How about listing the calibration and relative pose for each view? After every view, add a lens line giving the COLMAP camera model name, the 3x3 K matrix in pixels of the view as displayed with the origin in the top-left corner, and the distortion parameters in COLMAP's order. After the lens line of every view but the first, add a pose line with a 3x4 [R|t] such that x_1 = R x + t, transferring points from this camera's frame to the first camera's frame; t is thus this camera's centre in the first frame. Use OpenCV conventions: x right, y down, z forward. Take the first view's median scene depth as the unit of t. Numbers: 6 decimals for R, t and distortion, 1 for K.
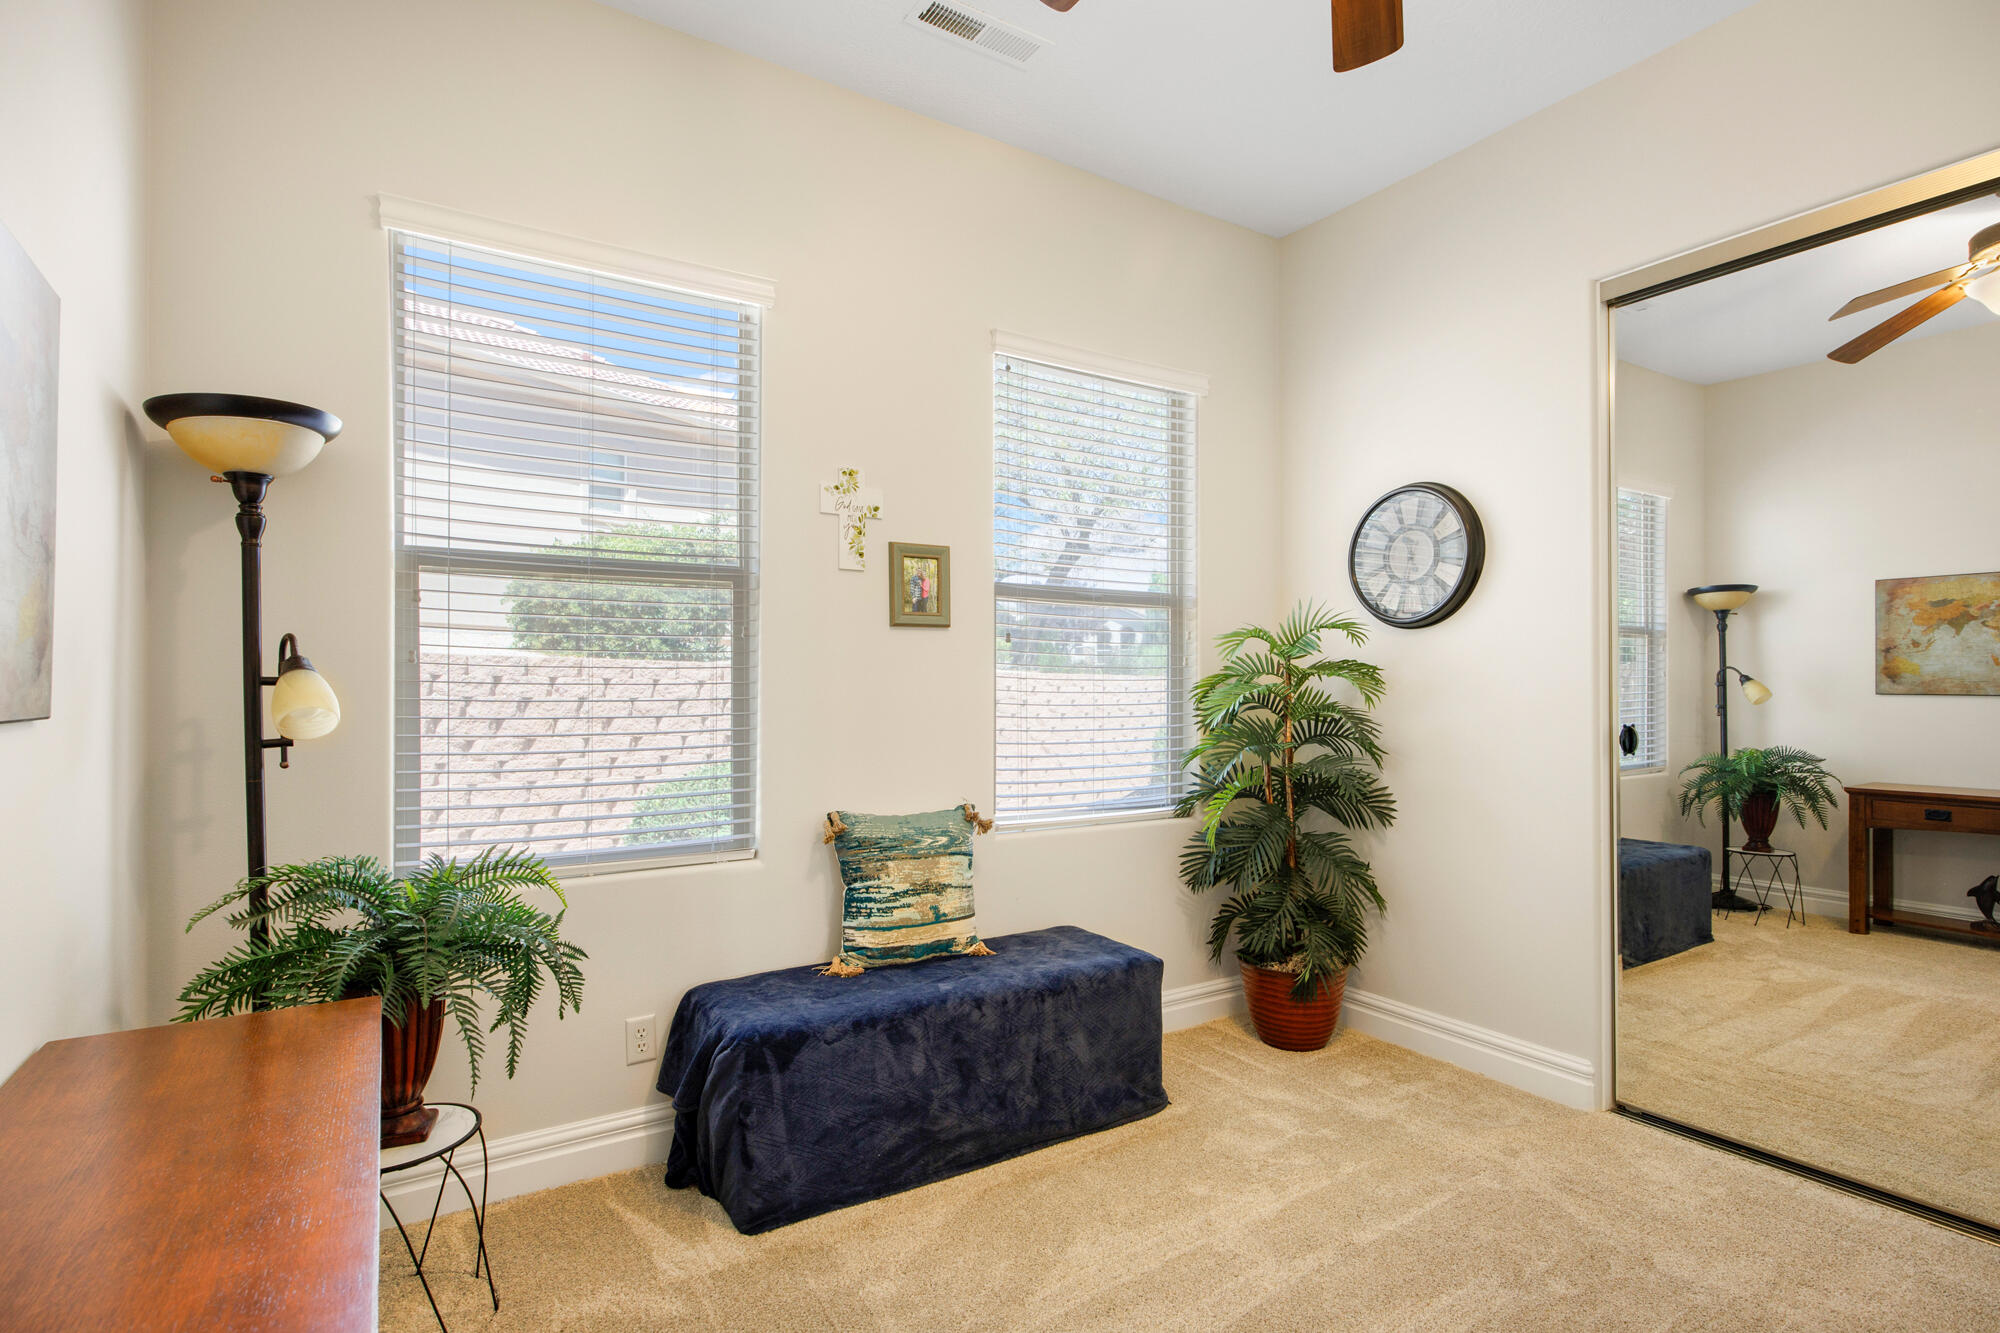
lens RADIAL K [[965.7, 0, 1009.4], [0, 965.7, 678.4], [0, 0, 1]] dist [0.003613, -0.000773]
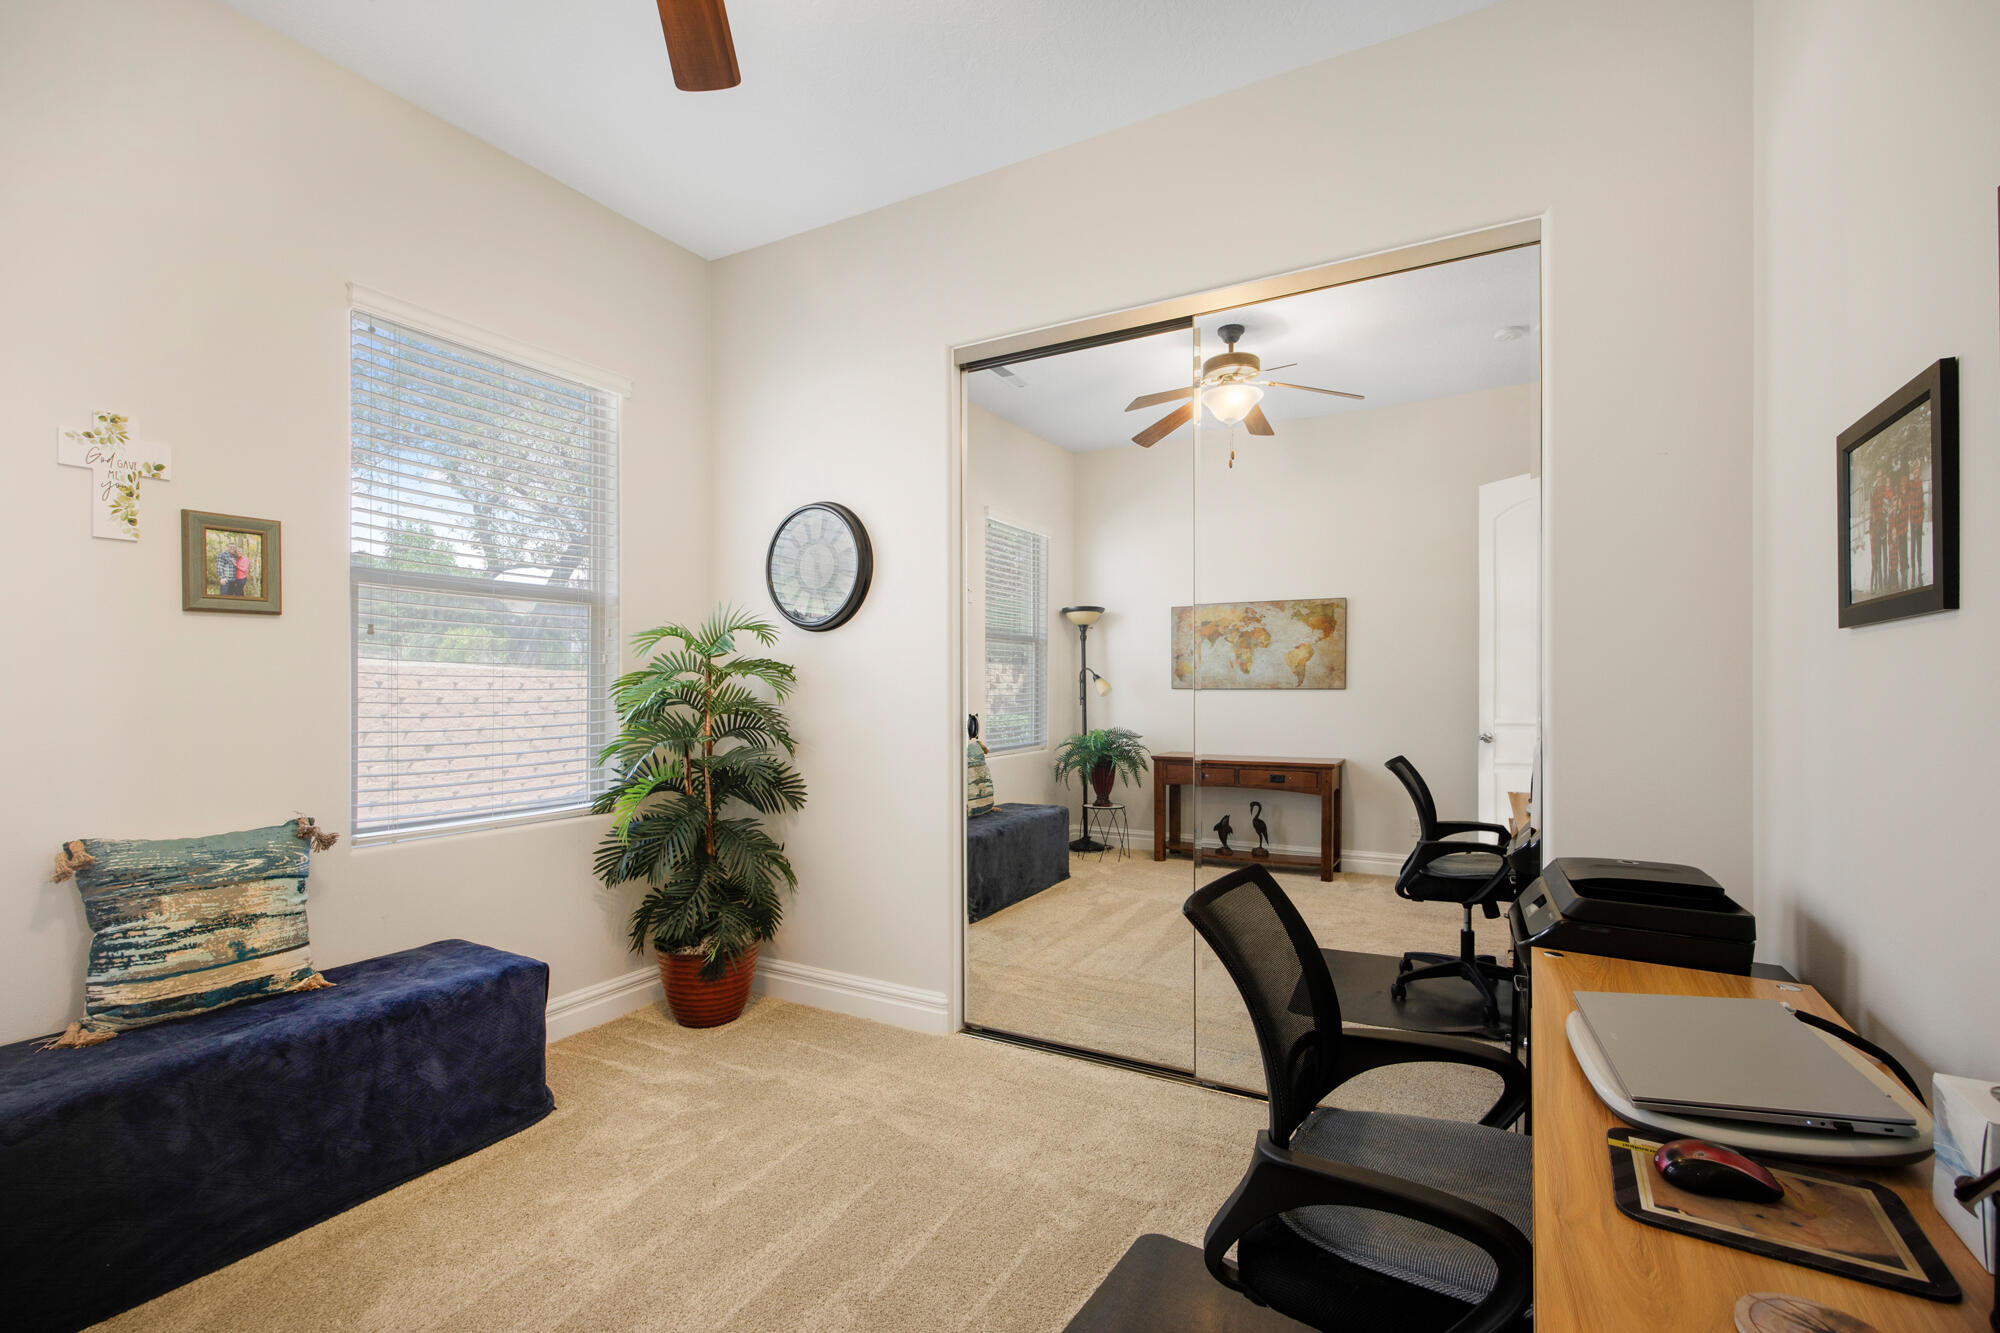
lens RADIAL K [[871.3, 0, 989.6], [0, 871.3, 676.5], [0, 0, 1]] dist [-0.000959, -0.000464]
pose [[0.885214, 0.003081, 0.465175, 0.132274], [-0.003488, 0.999994, 0.000014, -0.000006], [-0.465172, -0.001635, 0.885219, 0.013288]]
